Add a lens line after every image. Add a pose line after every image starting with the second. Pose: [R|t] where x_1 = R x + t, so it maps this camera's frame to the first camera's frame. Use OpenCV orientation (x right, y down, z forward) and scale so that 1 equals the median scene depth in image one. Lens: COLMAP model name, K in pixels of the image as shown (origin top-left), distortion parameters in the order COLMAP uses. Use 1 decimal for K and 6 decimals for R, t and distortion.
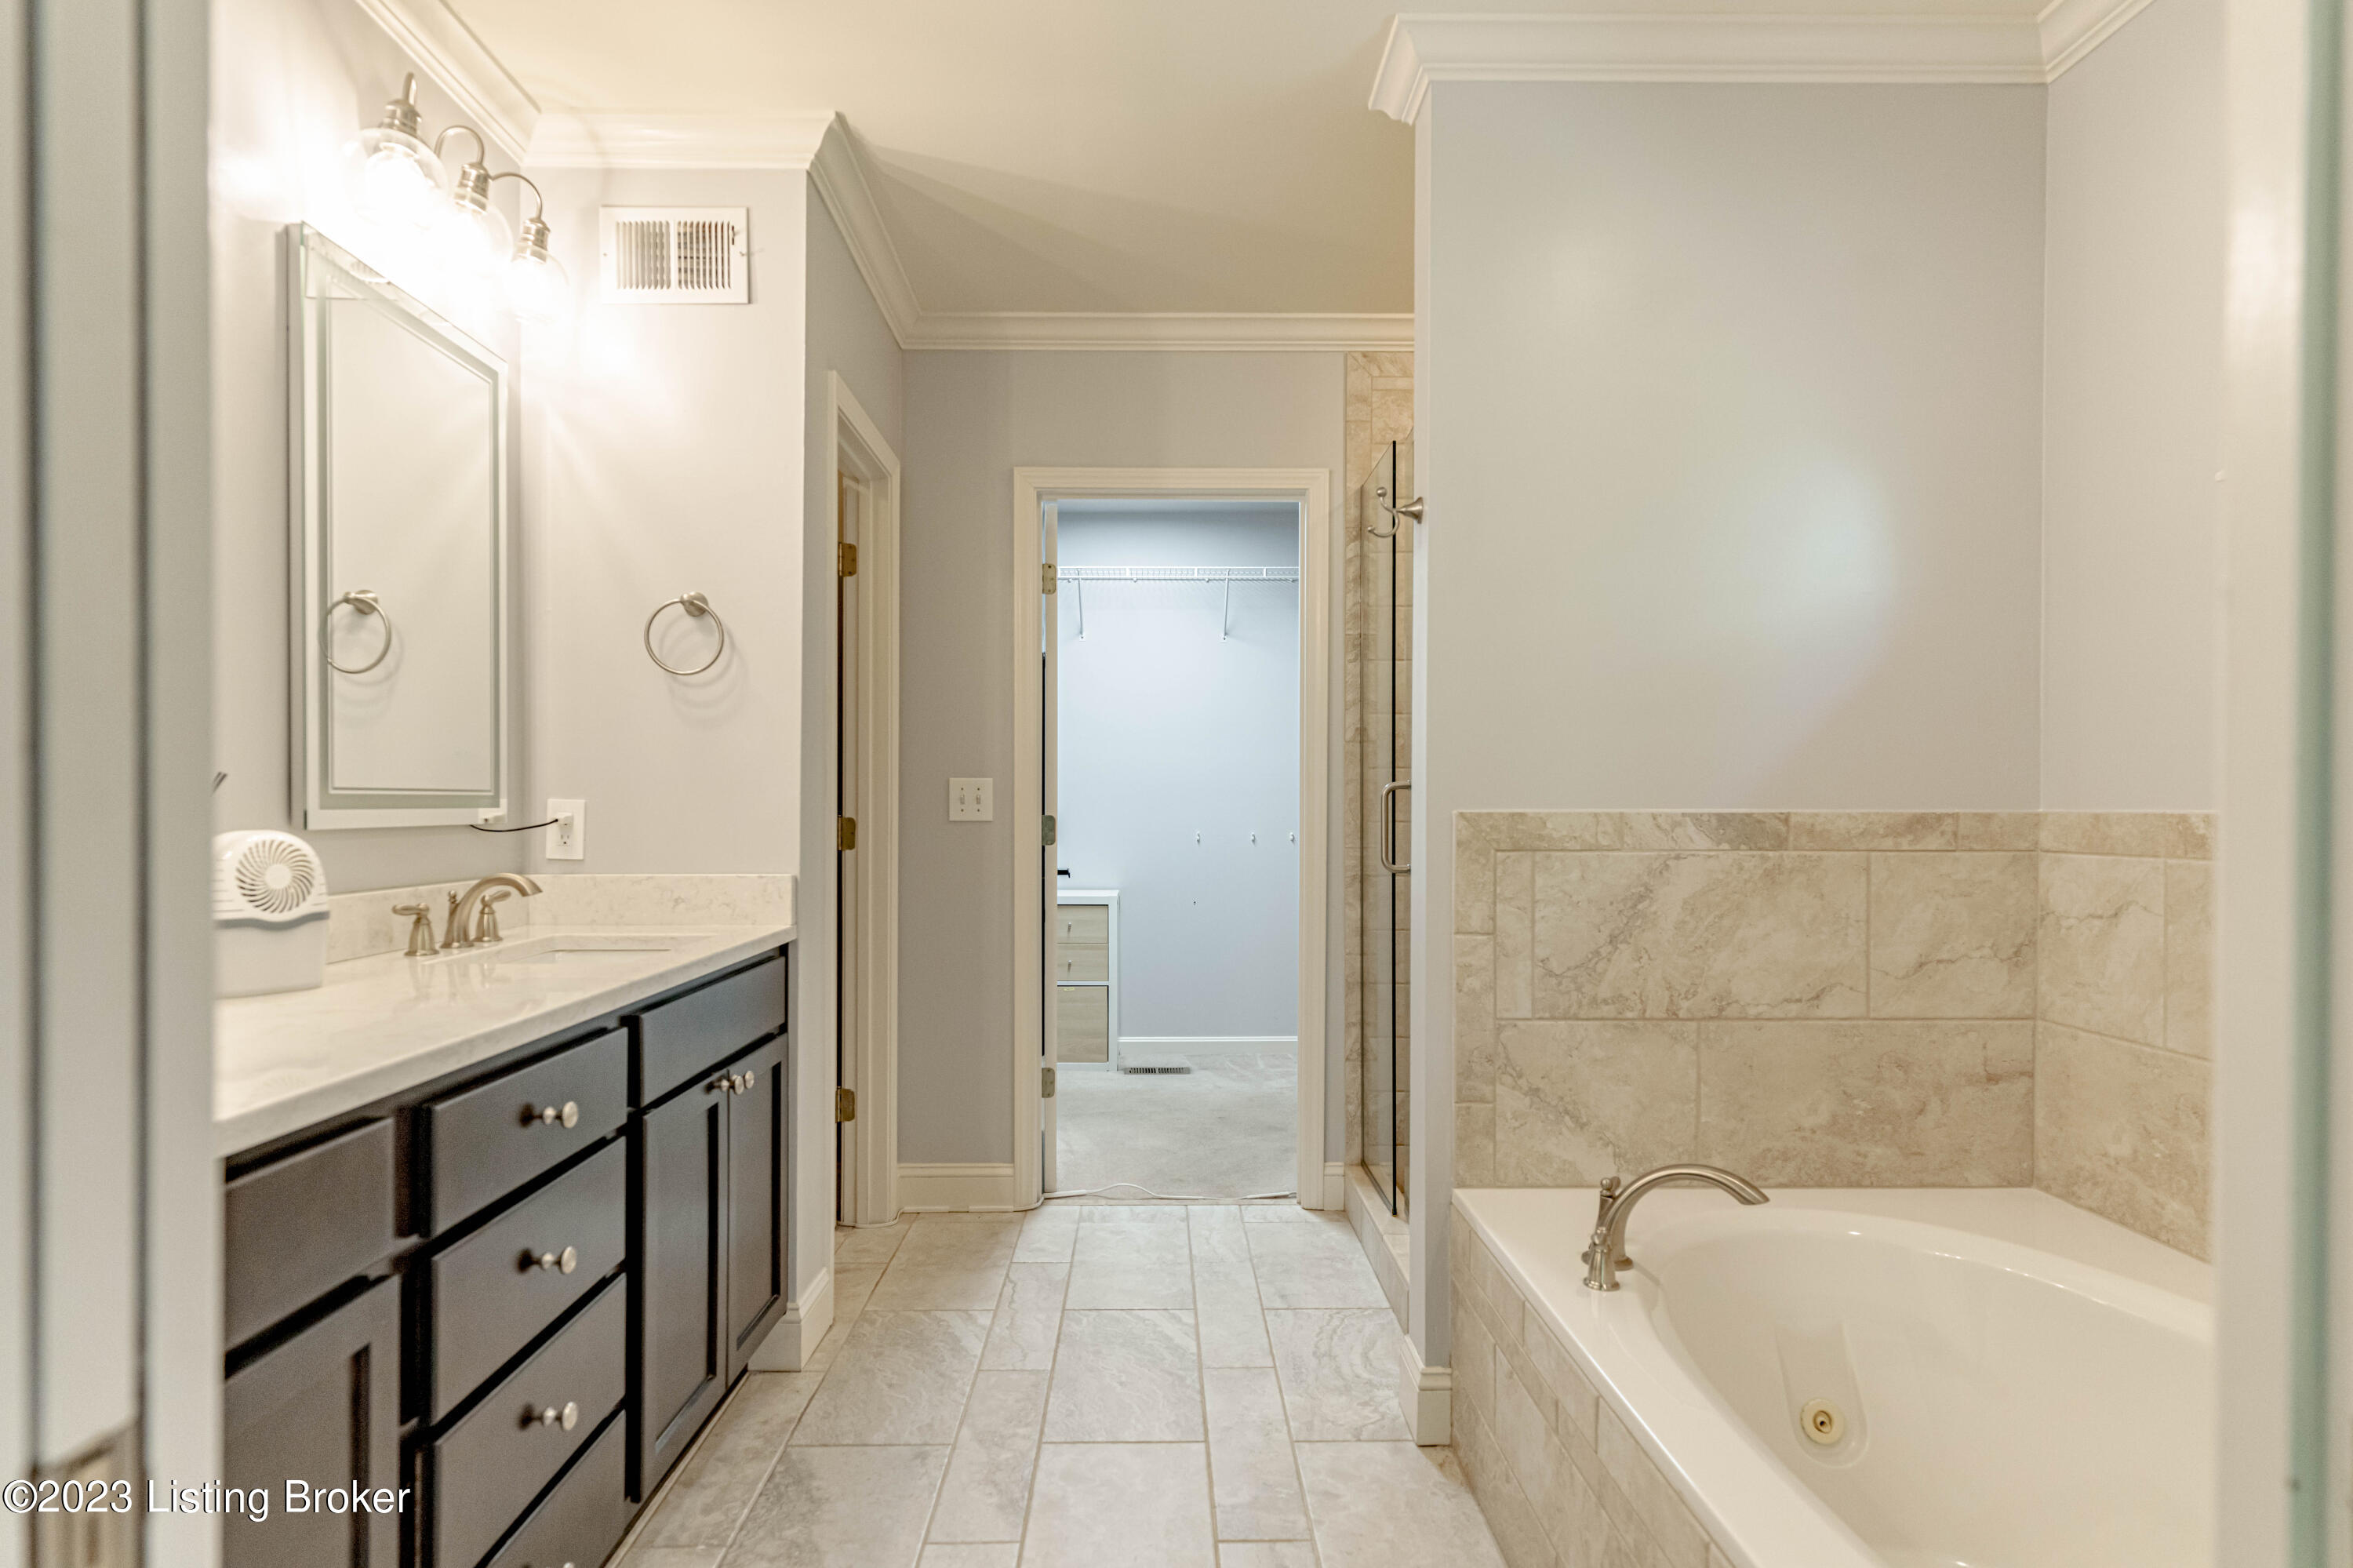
lens RADIAL K [[1270.8, 0, 1168.2], [0, 1270.8, 813.4], [0, 0, 1]] dist [0.008478, 0.000095]
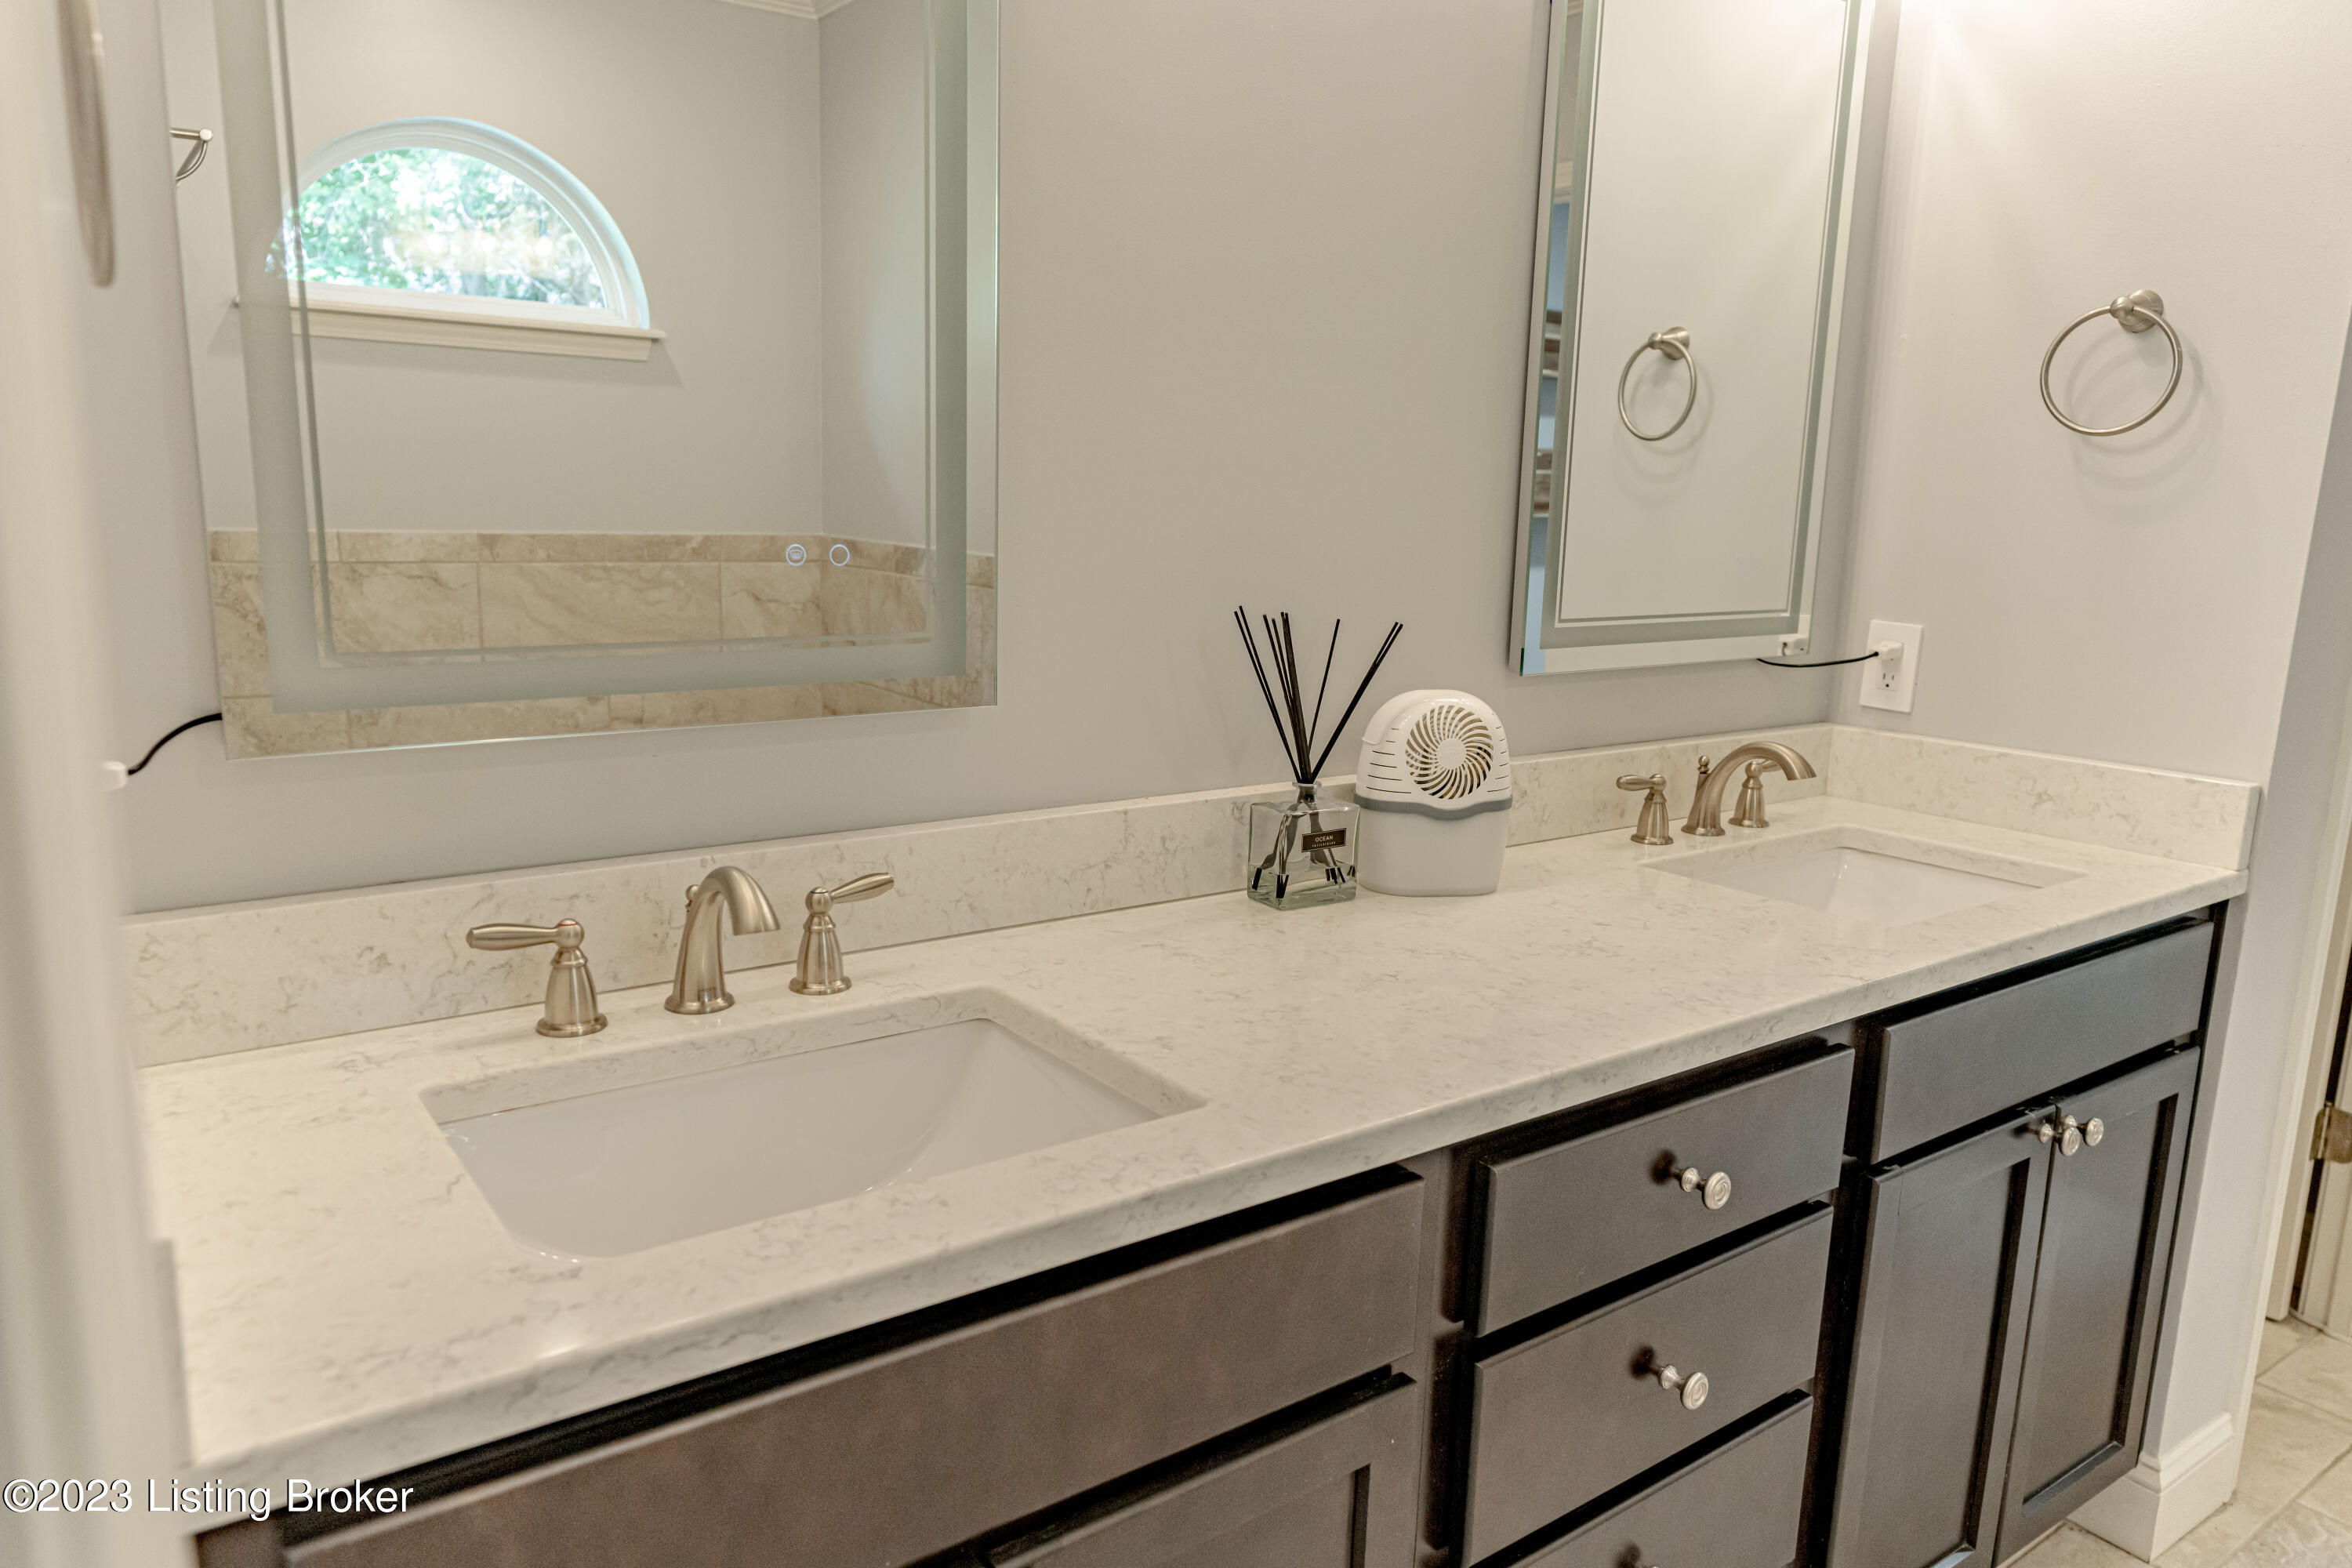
lens RADIAL K [[1566.4, 0, 1176.0], [0, 1566.4, 784.0], [0, 0, 1]] dist [0.003122, 0.001522]
pose [[0.579074, 0.164757, -0.798454, -0.011668], [-0.029245, 0.982935, 0.181614, -0.074018], [0.814750, -0.081817, 0.574010, 0.214237]]
